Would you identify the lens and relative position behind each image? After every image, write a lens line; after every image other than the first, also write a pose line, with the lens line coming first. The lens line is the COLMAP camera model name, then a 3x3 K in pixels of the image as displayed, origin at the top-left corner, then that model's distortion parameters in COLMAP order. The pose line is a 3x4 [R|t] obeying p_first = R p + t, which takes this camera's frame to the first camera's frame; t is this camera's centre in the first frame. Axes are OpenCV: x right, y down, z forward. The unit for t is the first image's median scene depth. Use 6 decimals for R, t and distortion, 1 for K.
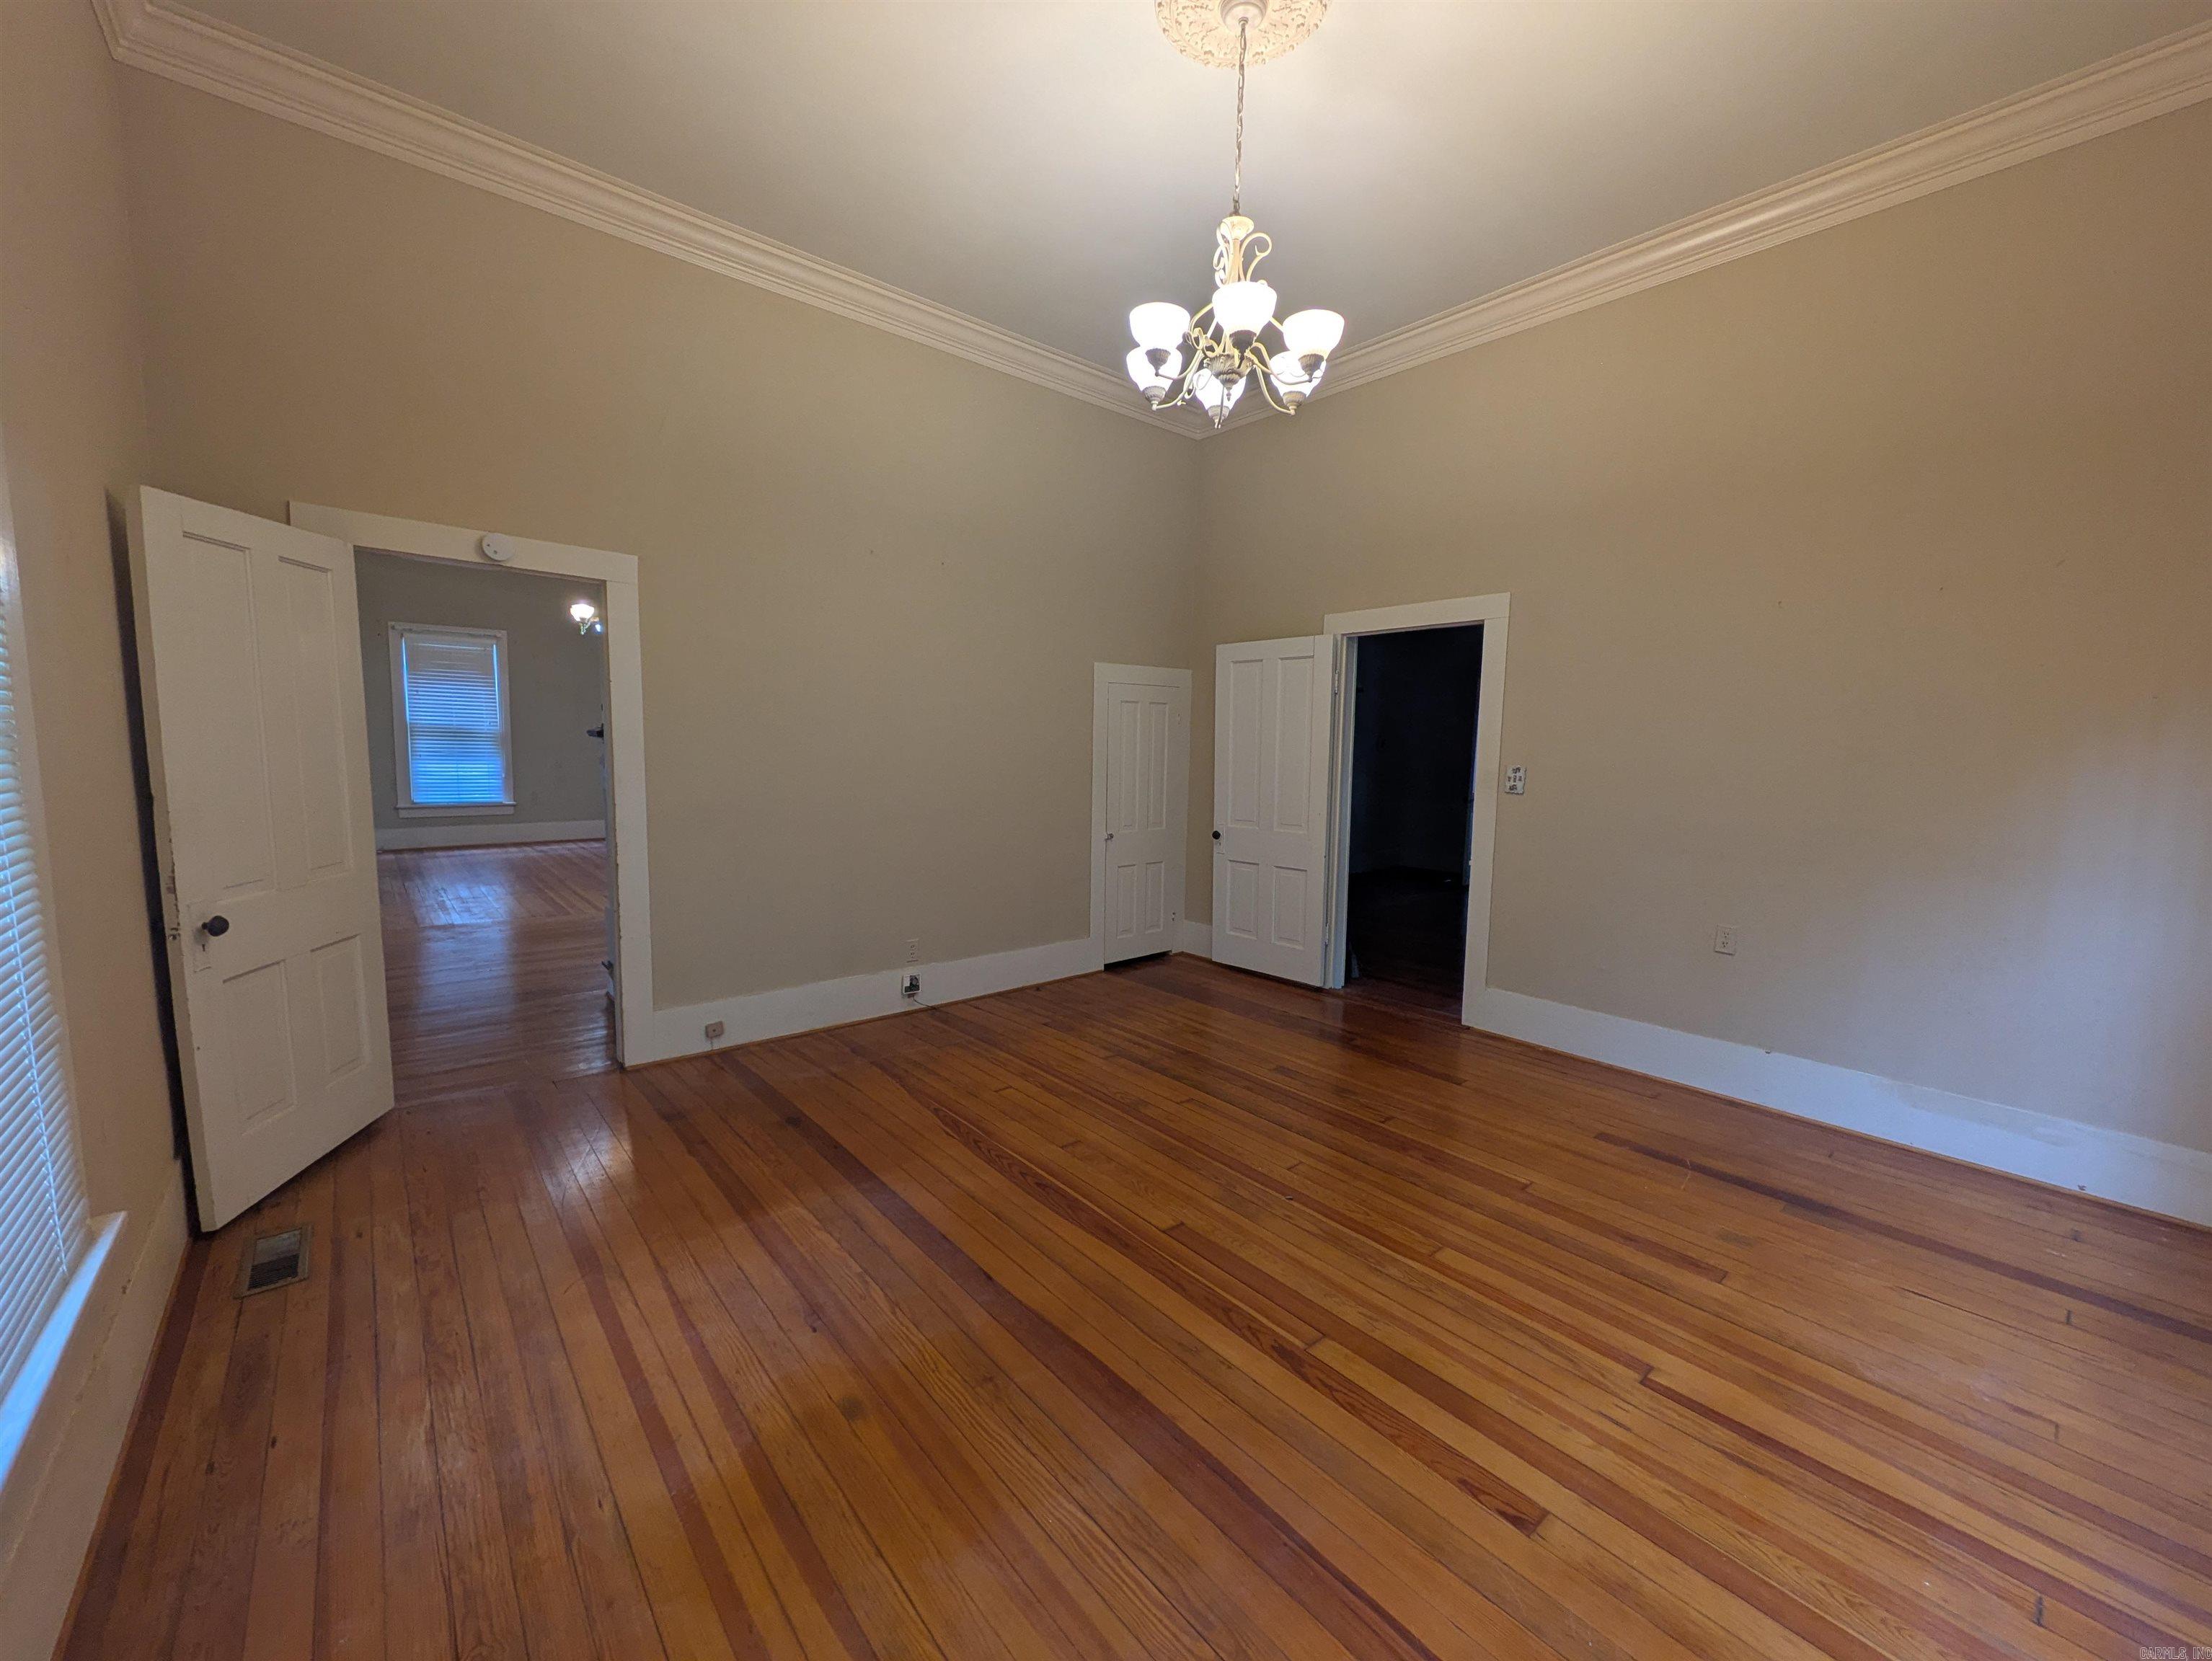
lens RADIAL K [[875.9, 0, 1103.4], [0, 875.9, 820.6], [0, 0, 1]] dist [0.003655, -0.000066]
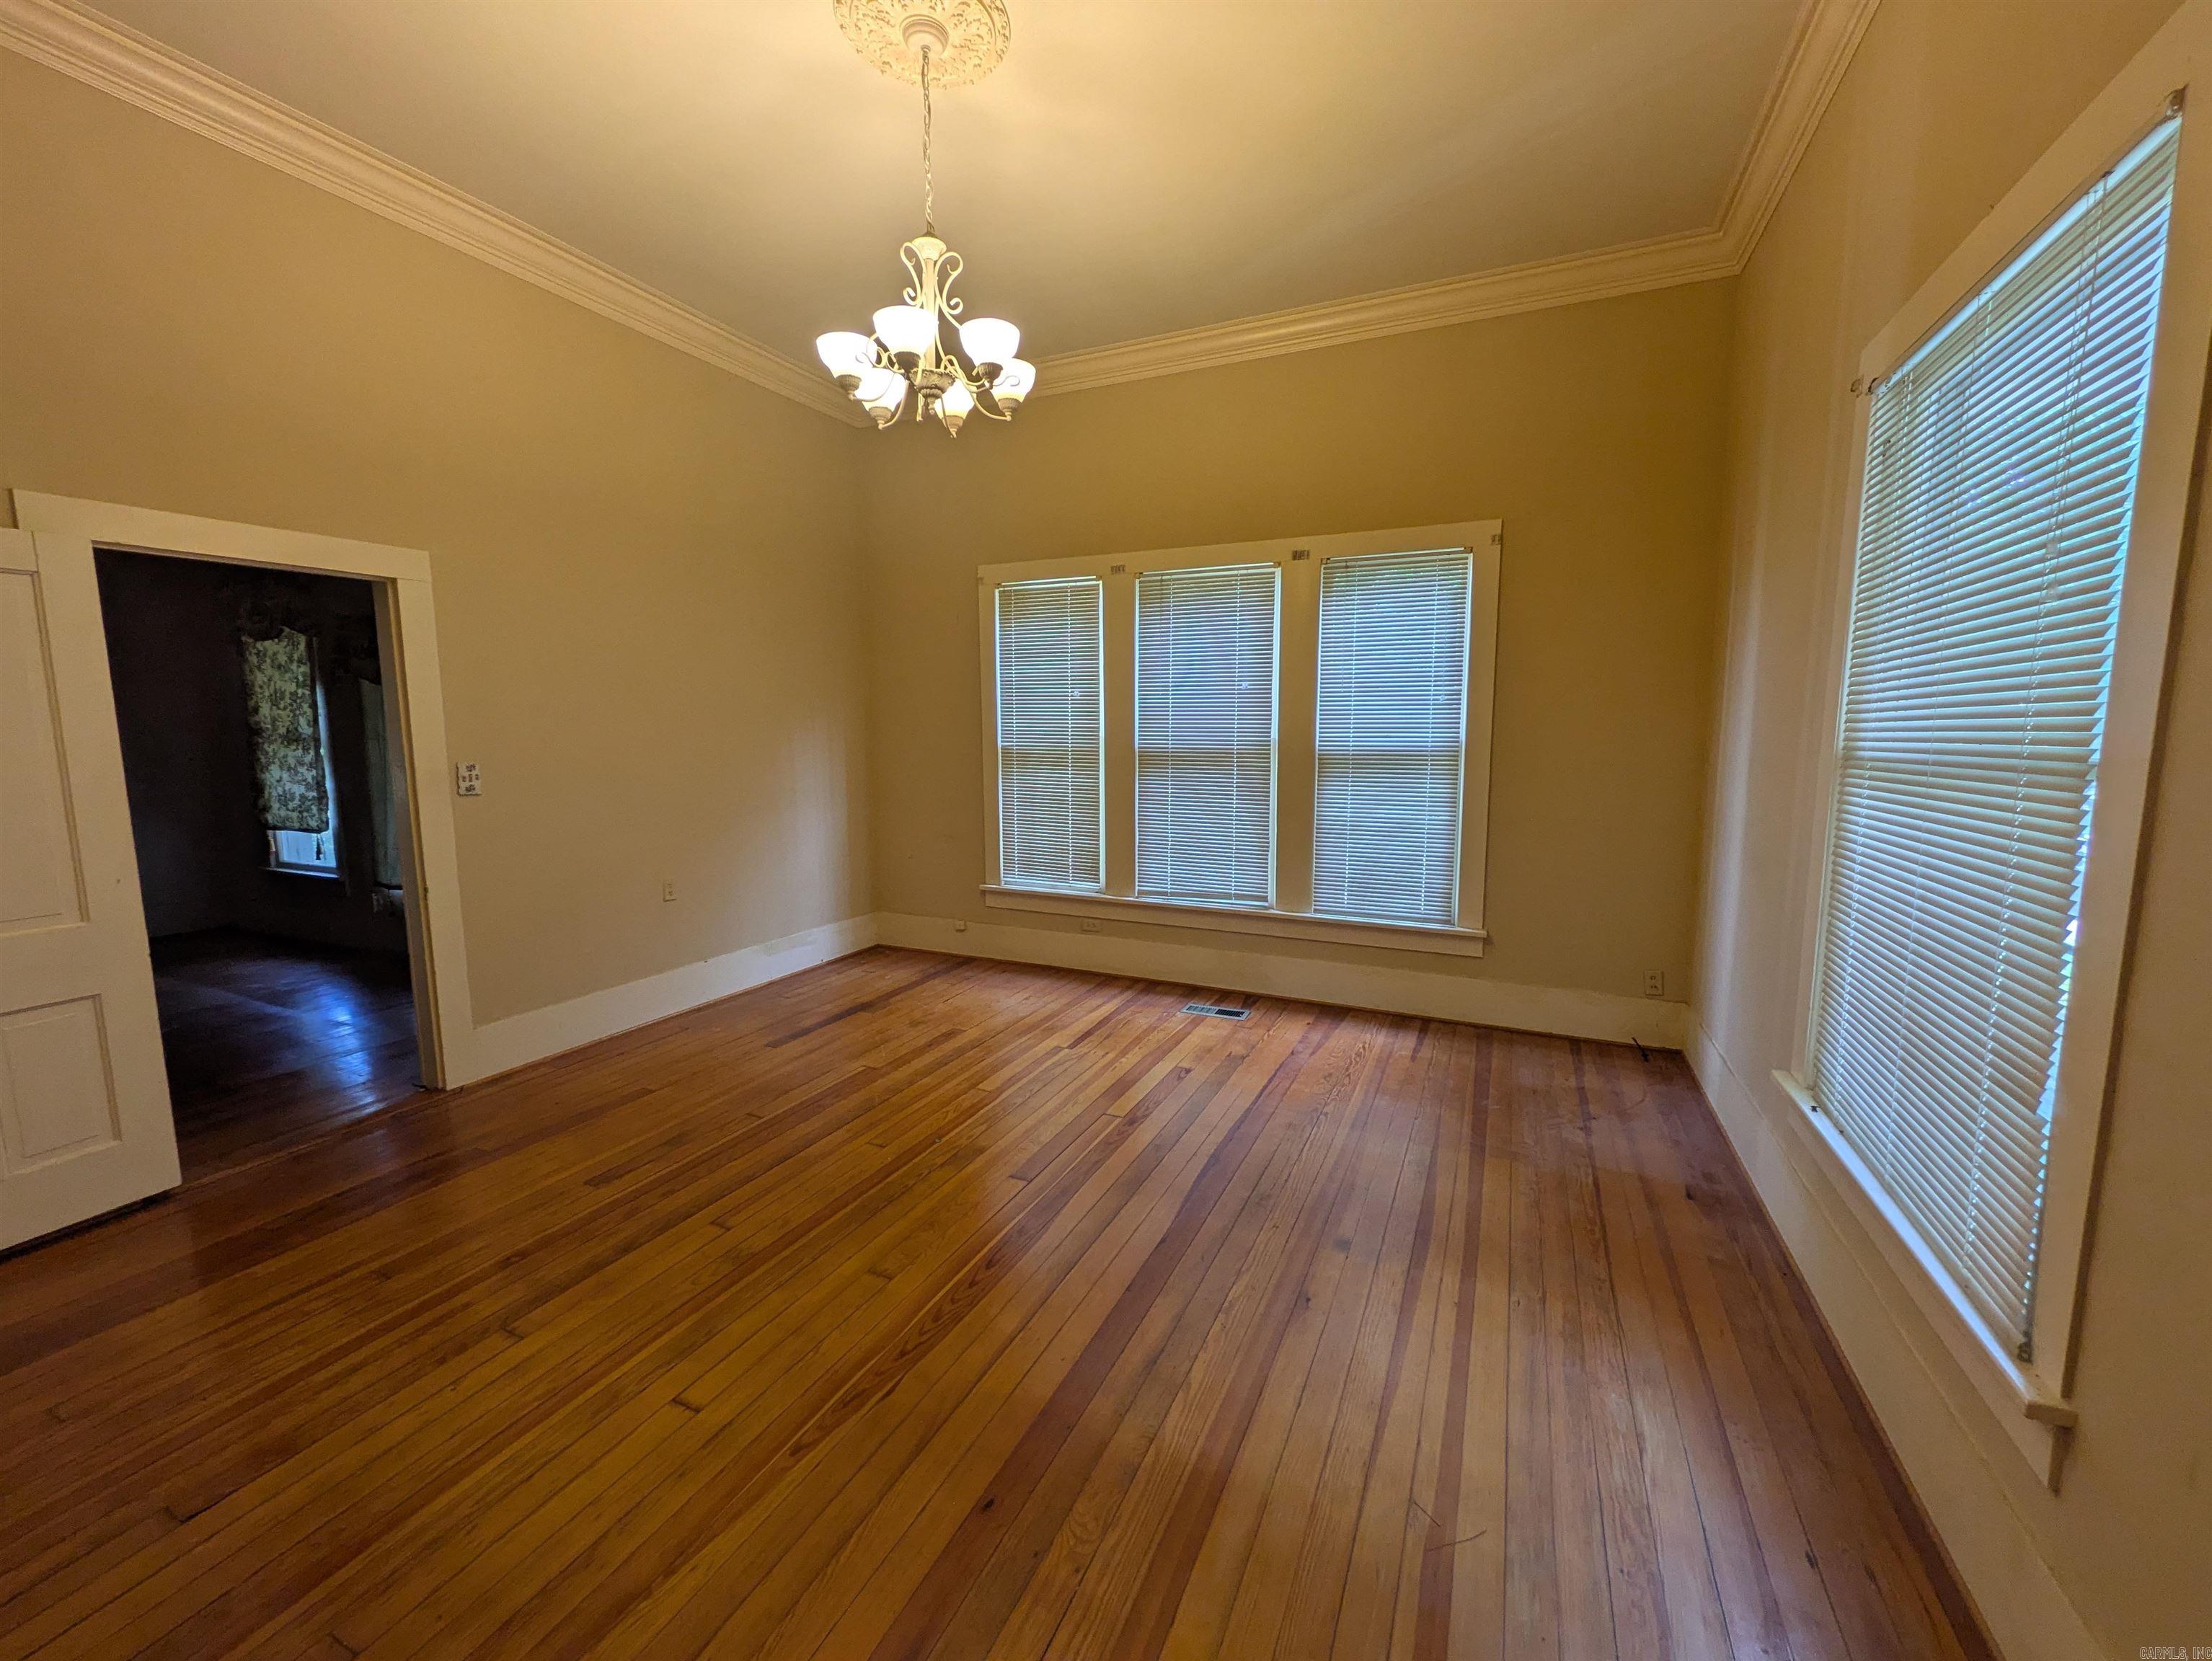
lens RADIAL K [[875.9, 0, 1109.5], [0, 875.9, 837.7], [0, 0, 1]] dist [0.003655, -0.000066]
pose [[-0.421489, -0.131730, 0.897215, -0.917353], [0.079069, 0.980286, 0.181071, -0.156205], [-0.903380, 0.147261, -0.402764, 1.289123]]
